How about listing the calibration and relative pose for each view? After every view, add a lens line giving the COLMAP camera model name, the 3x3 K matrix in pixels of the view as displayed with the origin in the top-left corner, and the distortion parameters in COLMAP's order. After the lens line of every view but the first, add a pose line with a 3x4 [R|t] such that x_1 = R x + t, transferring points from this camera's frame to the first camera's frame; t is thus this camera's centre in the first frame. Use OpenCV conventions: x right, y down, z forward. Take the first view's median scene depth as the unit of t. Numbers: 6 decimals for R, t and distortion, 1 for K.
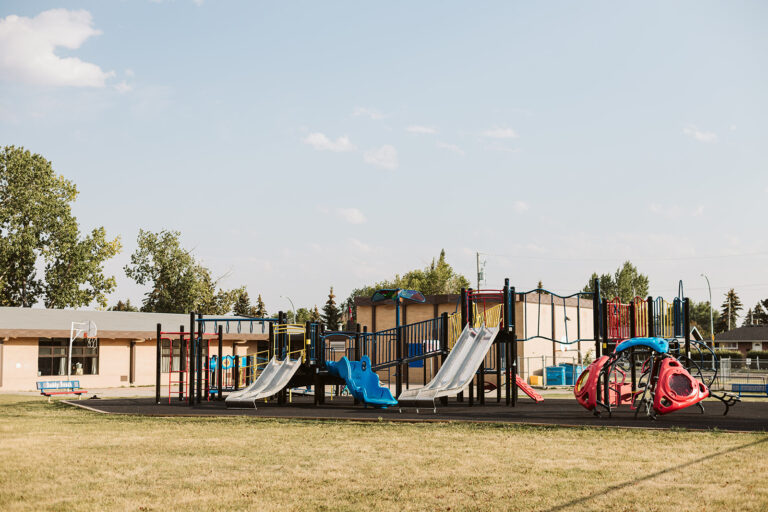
lens RADIAL K [[1184.6, 0, 346.7], [0, 1184.6, 255.7], [0, 0, 1]] dist [-0.009446, -0.052123]
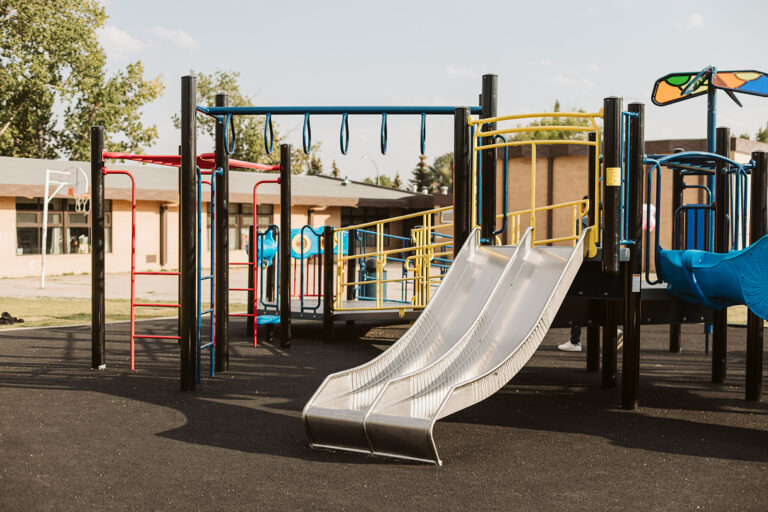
lens RADIAL K [[1095.7, 0, 384.0], [0, 1095.7, 256.0], [0, 0, 1]] dist [-0.012278, -0.009666]
pose [[0.999727, 0.008980, -0.021566, -0.029614], [-0.006555, 0.993912, 0.109979, 0.023951], [0.022422, -0.109808, 0.993700, 0.284755]]
